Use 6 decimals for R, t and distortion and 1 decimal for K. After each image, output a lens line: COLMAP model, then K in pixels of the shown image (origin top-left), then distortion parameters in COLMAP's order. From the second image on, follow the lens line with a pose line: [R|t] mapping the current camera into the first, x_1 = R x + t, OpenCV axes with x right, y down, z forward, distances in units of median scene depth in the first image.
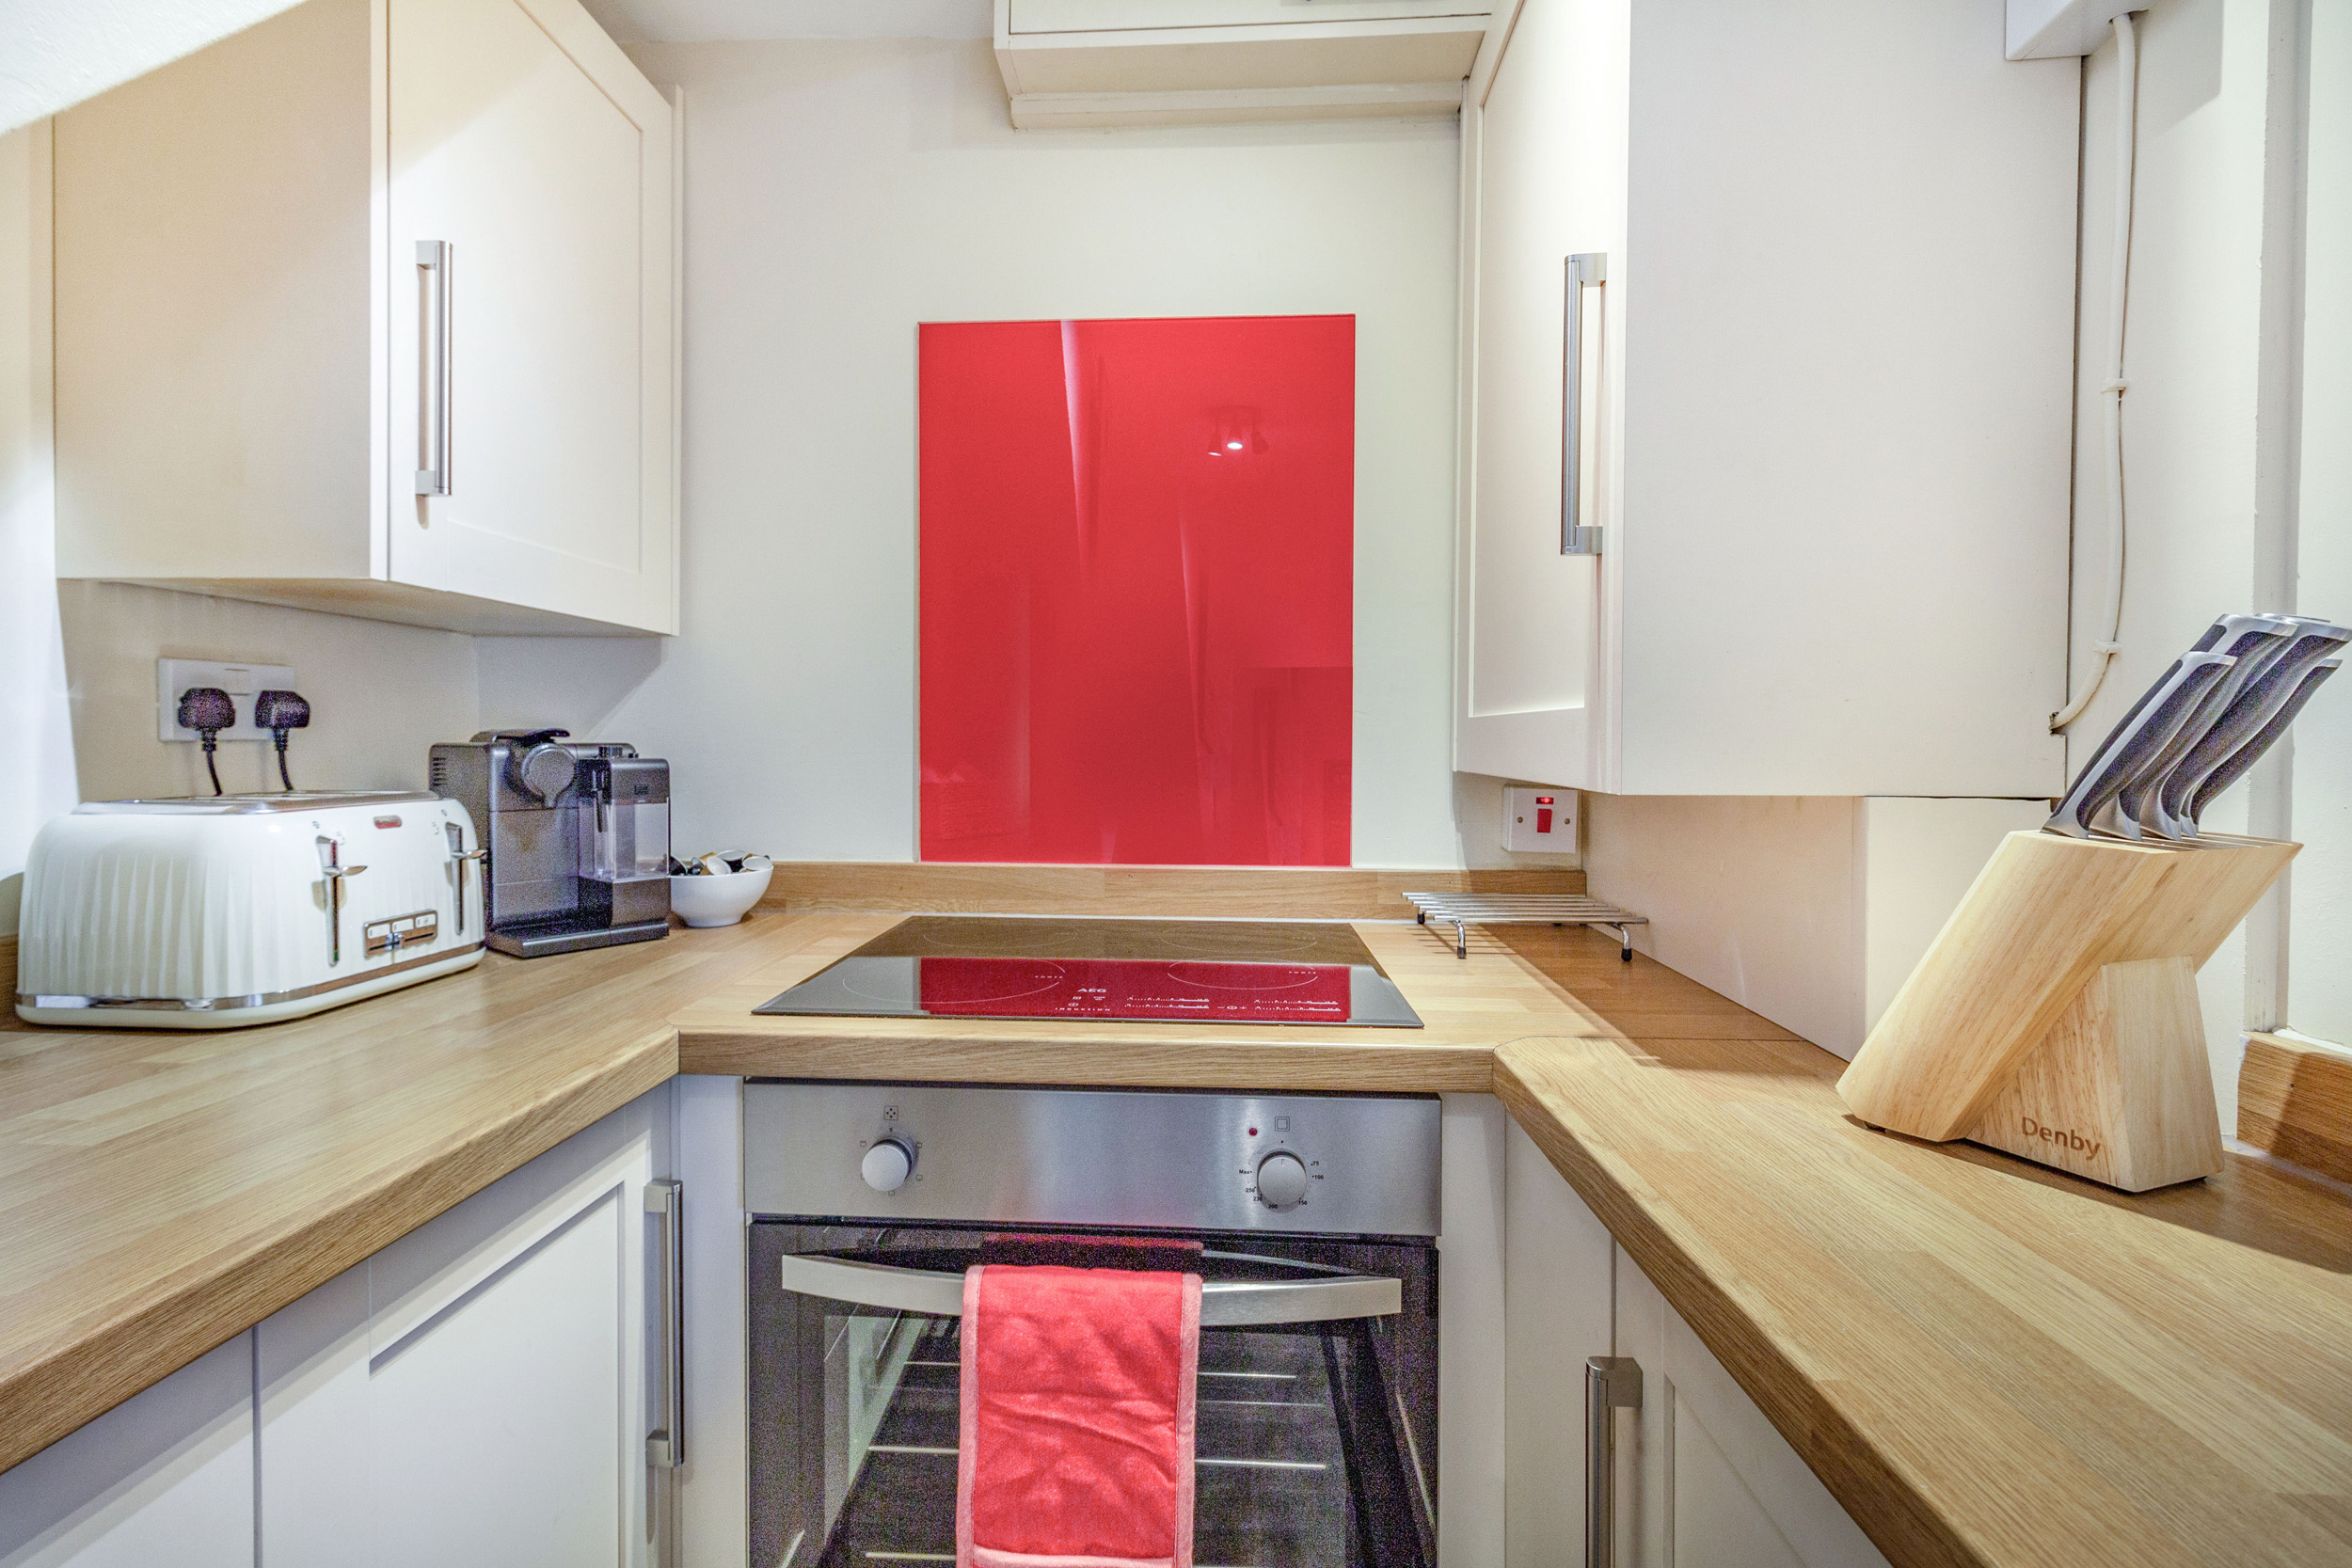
lens RADIAL K [[1007.0, 0, 1168.9], [0, 1007.0, 743.1], [0, 0, 1]] dist [0.025744, 0.000068]
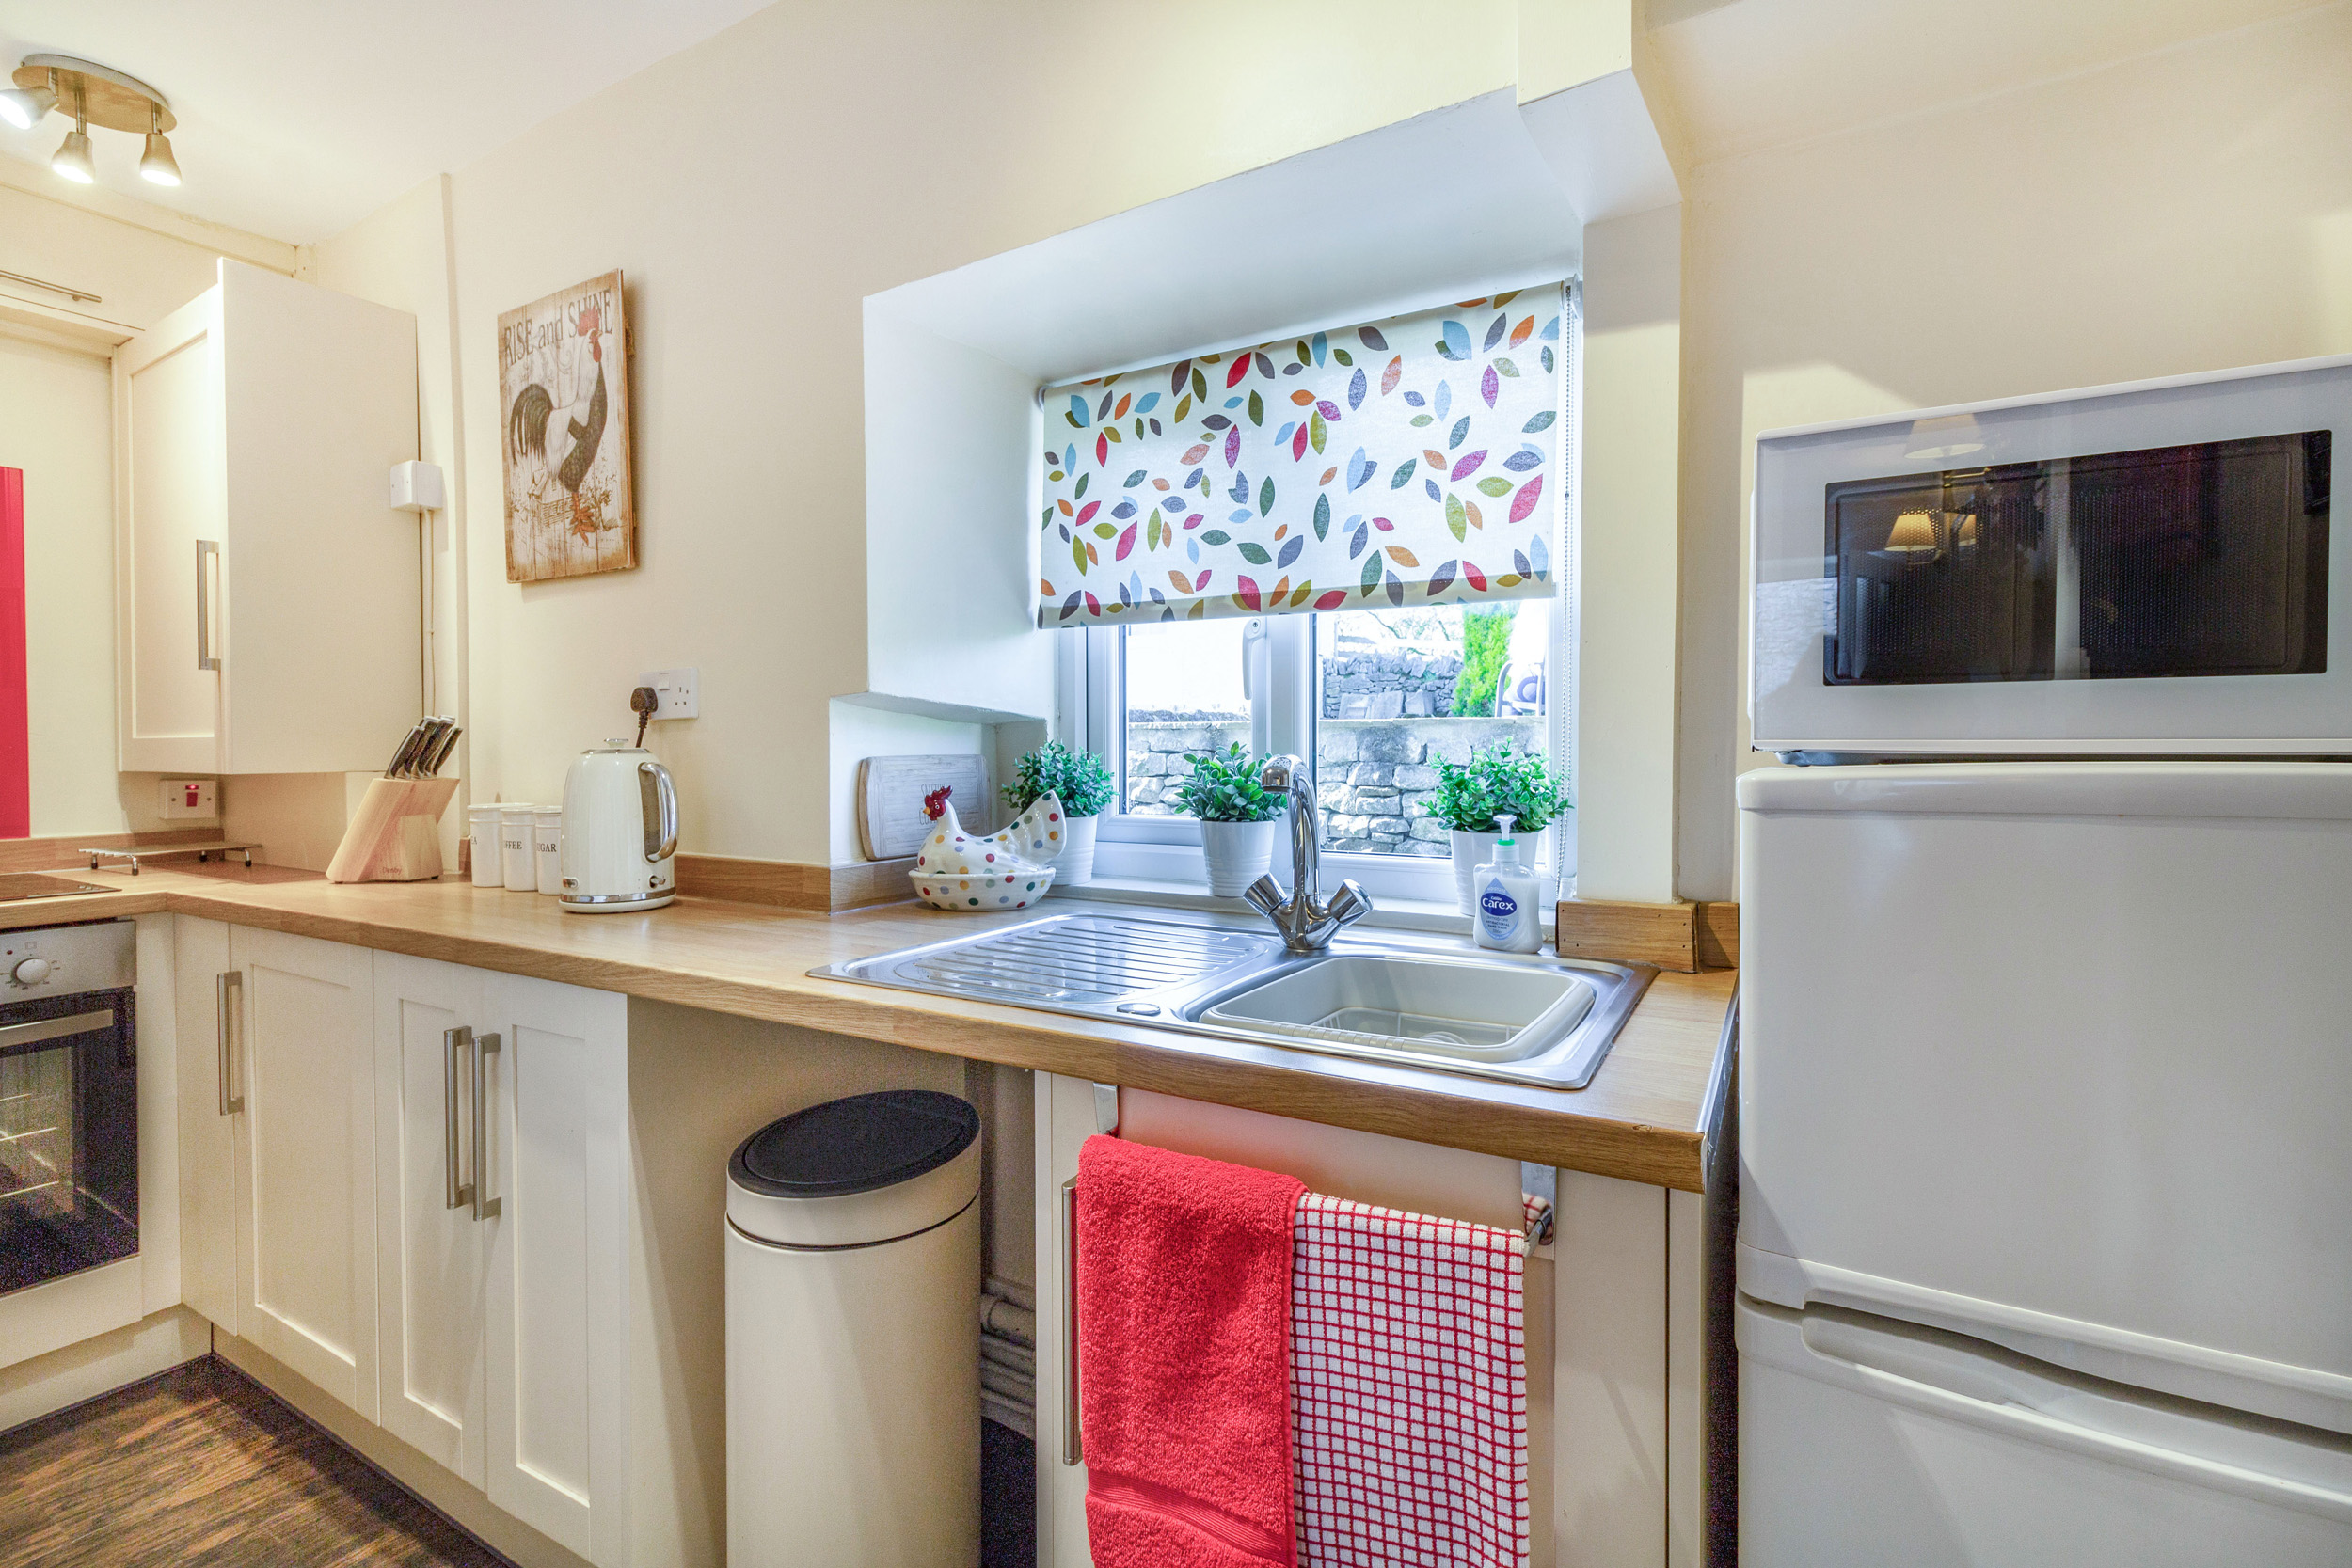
lens RADIAL K [[1078.1, 0, 1176.0], [0, 1078.1, 784.0], [0, 0, 1]] dist [-0.002579, -0.000720]
pose [[0.451722, -0.027358, 0.891739, -0.693706], [0.006325, 0.999603, 0.027463, 0.017919], [-0.892136, -0.006765, 0.451716, -1.820006]]
